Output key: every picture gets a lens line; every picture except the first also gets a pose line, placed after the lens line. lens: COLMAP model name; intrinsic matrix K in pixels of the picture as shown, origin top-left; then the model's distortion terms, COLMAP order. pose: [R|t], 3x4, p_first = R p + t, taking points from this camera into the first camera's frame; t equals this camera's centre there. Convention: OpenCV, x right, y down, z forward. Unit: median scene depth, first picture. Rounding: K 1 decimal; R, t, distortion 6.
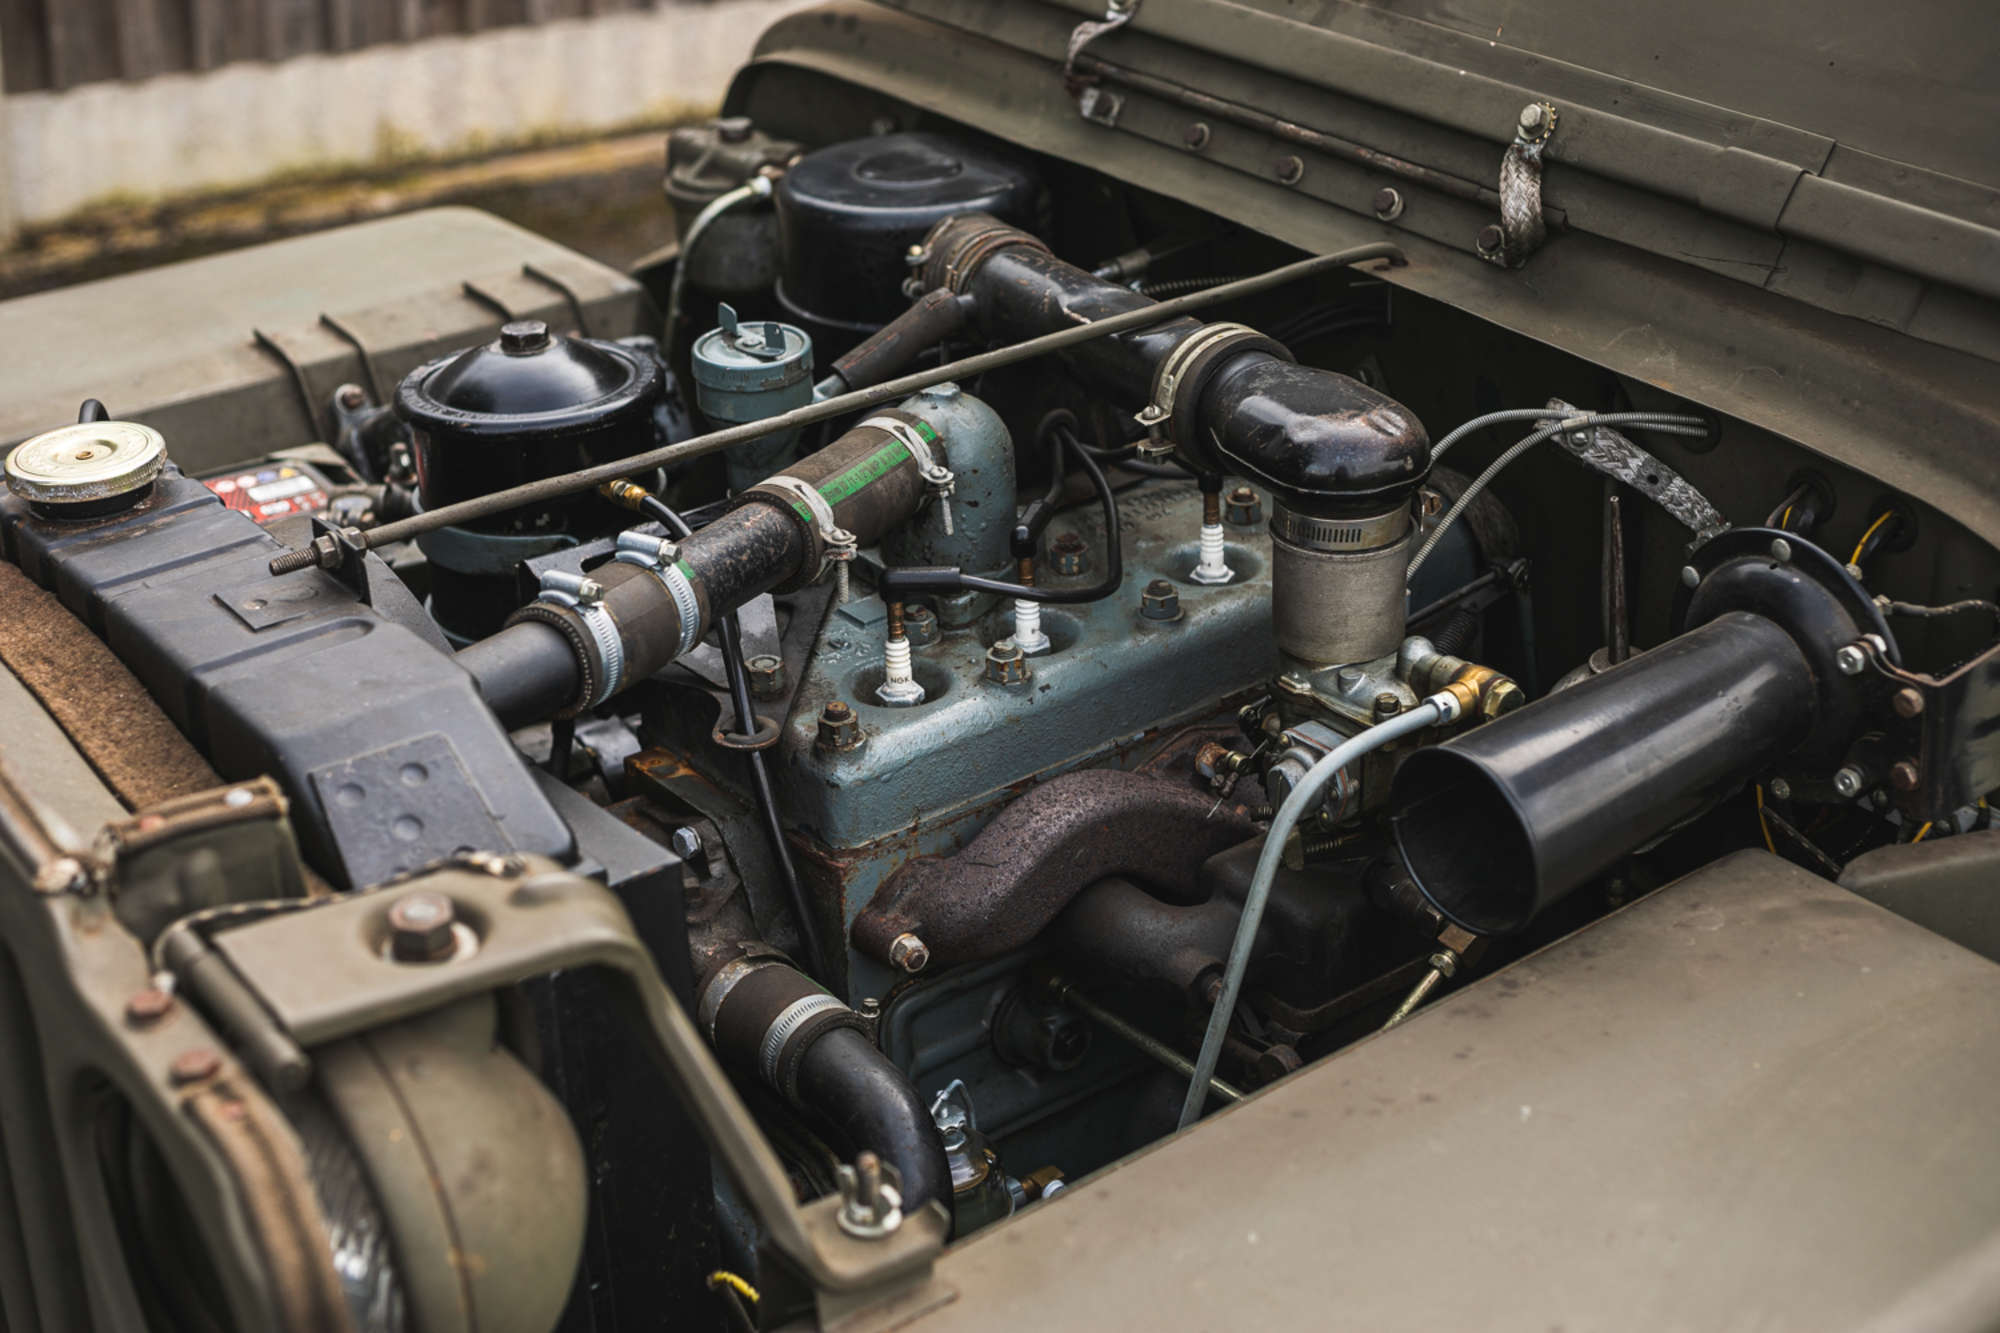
lens RADIAL K [[2962.2, 0, 1004.7], [0, 2962.2, 664.2], [0, 0, 1]] dist [-0.116725, 0.000000]
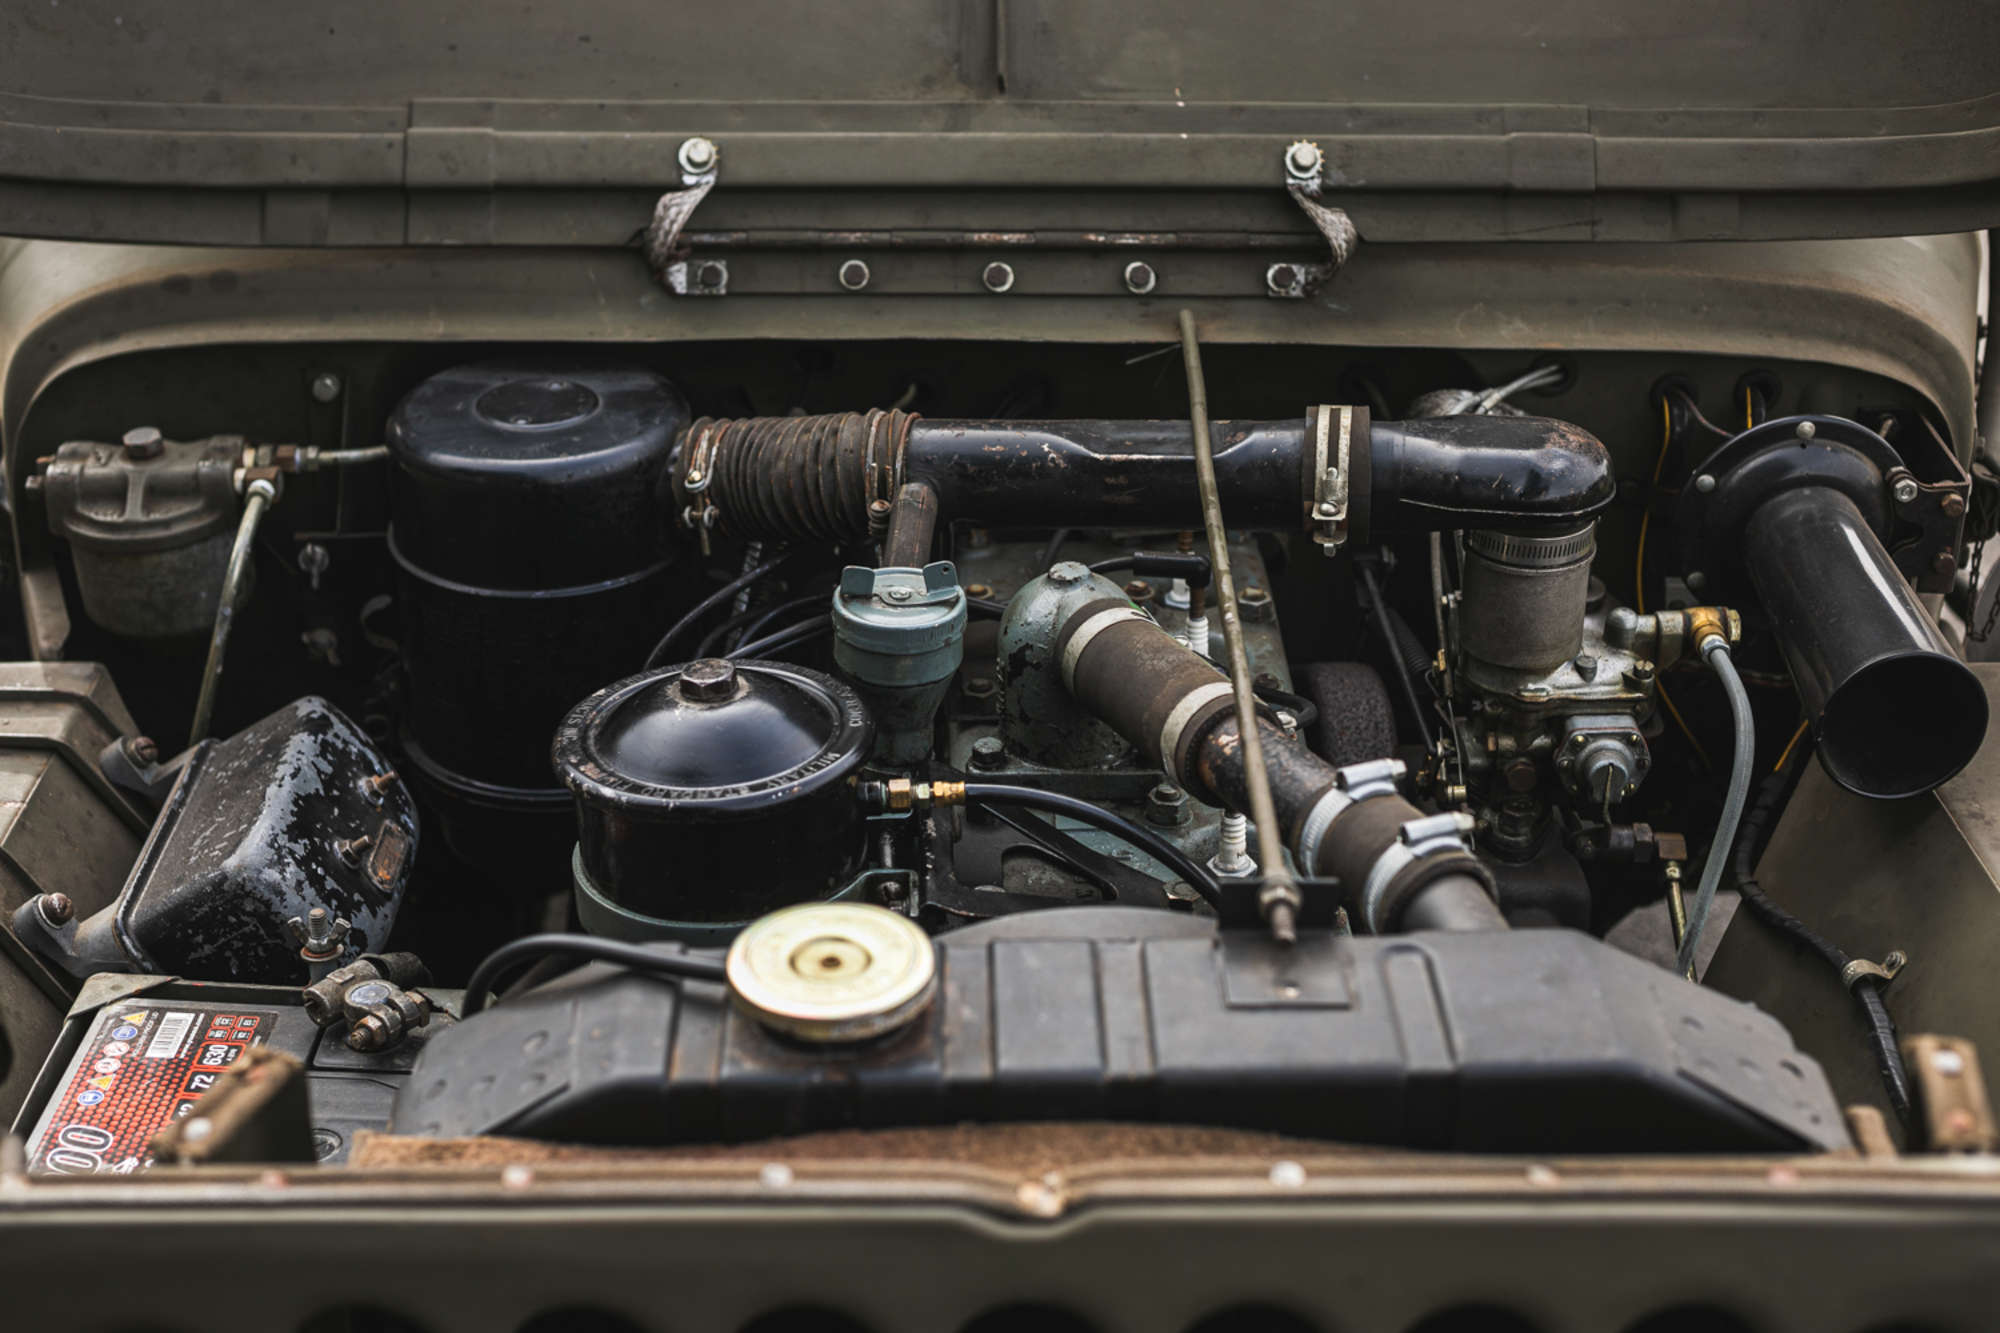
lens RADIAL K [[2962.2, 0, 1002.3], [0, 2962.2, 667.6], [0, 0, 1]] dist [-0.116725, 0.000000]
pose [[0.595527, -0.351650, 0.722281, -0.690279], [0.348069, 0.923274, 0.162519, -0.213504], [-0.724013, 0.154619, 0.672234, 0.357285]]
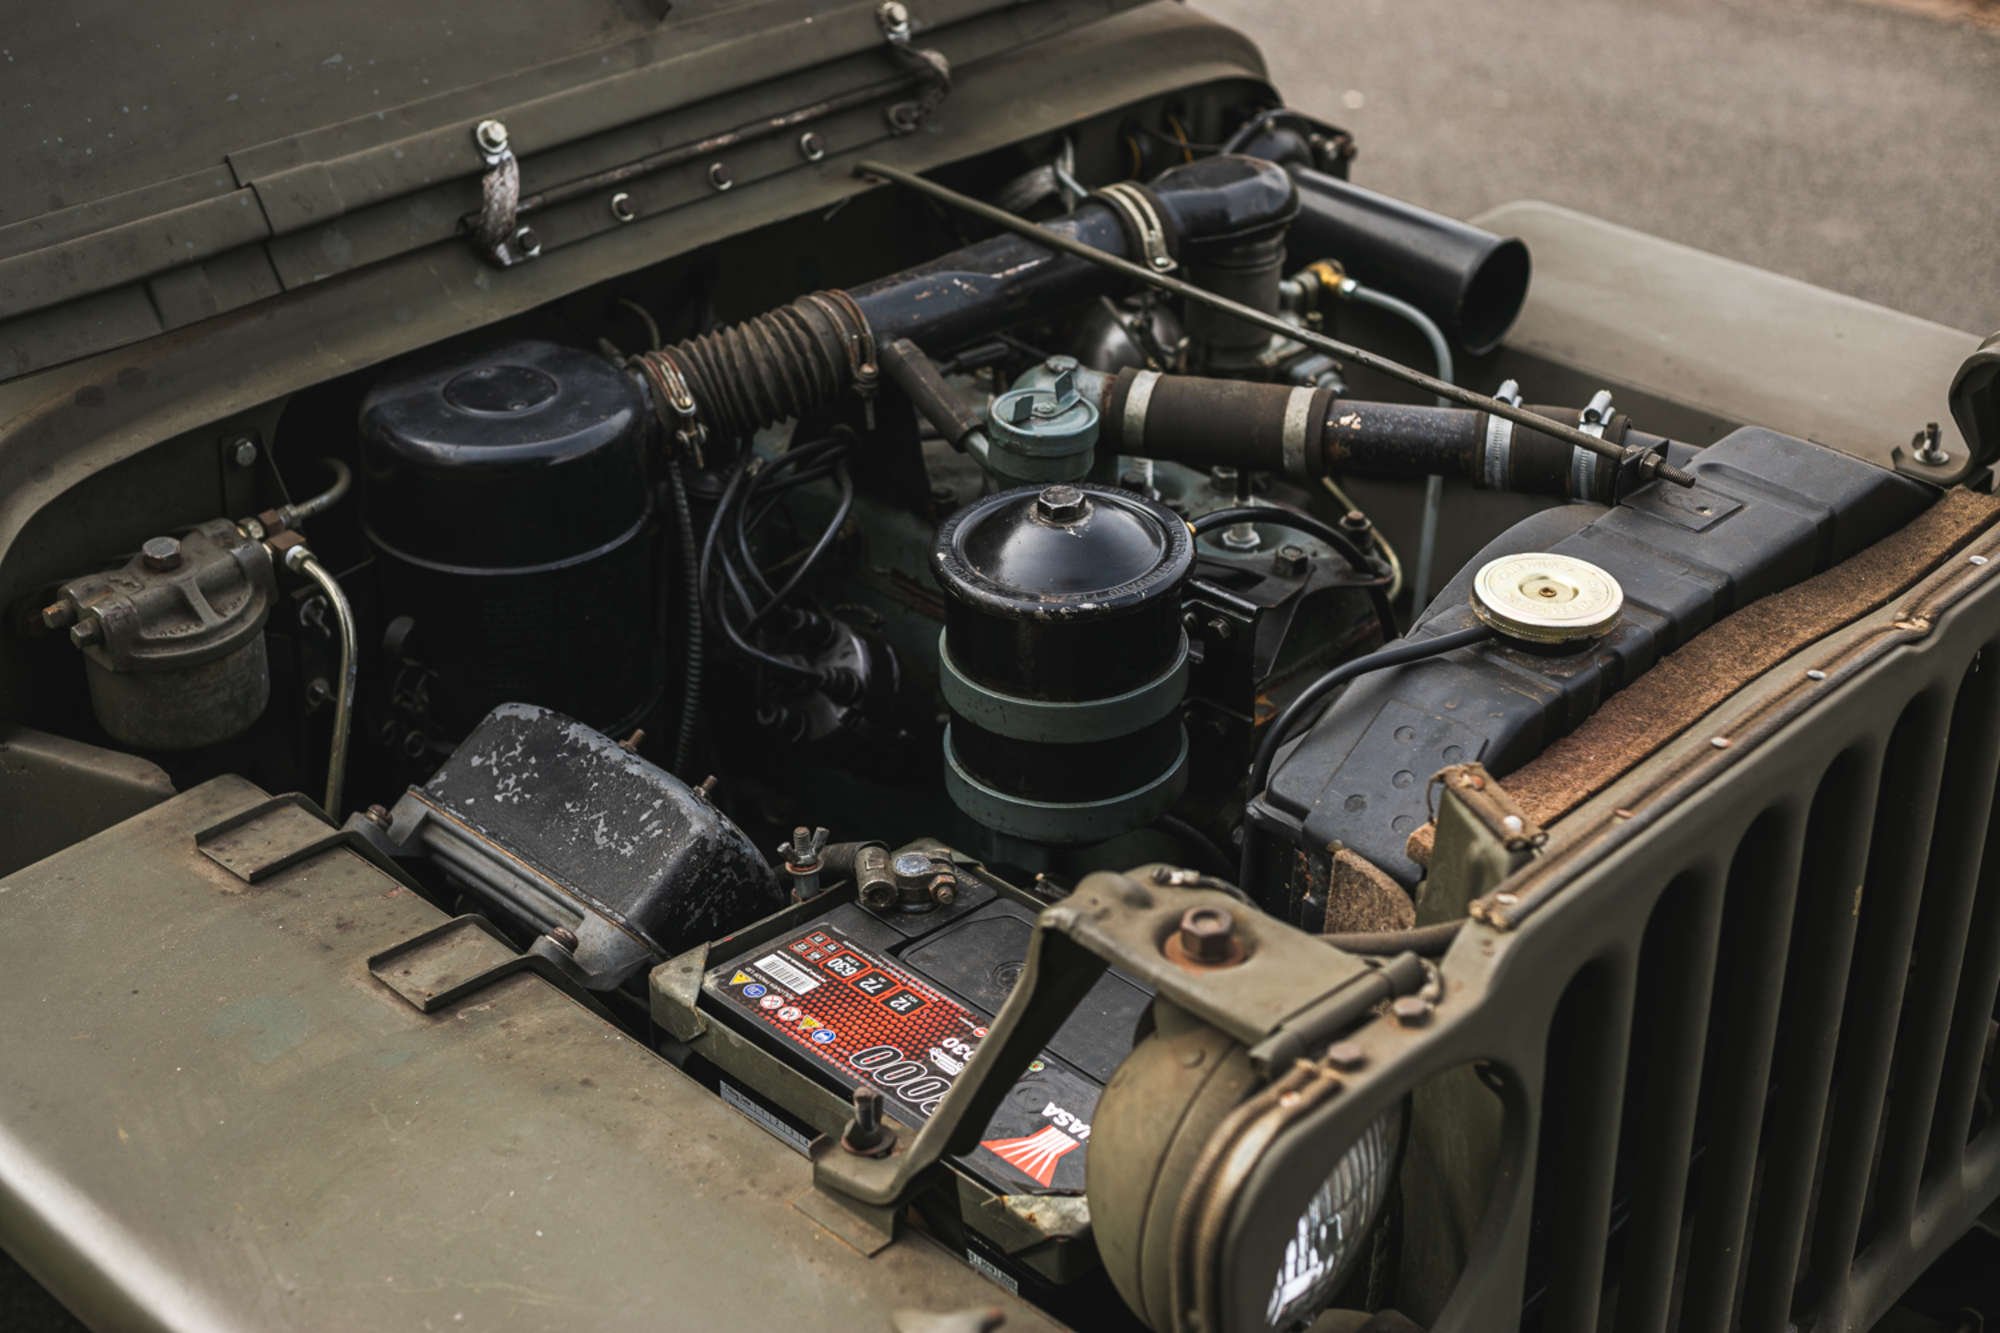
lens RADIAL K [[2962.2, 0, 996.3], [0, 2962.2, 667.4], [0, 0, 1]] dist [-0.116725, 0.000000]
pose [[-0.156983, -0.485547, 0.860000, -1.021727], [0.434507, 0.748034, 0.501646, -0.567367], [-0.886882, 0.452426, 0.093545, 0.910503]]
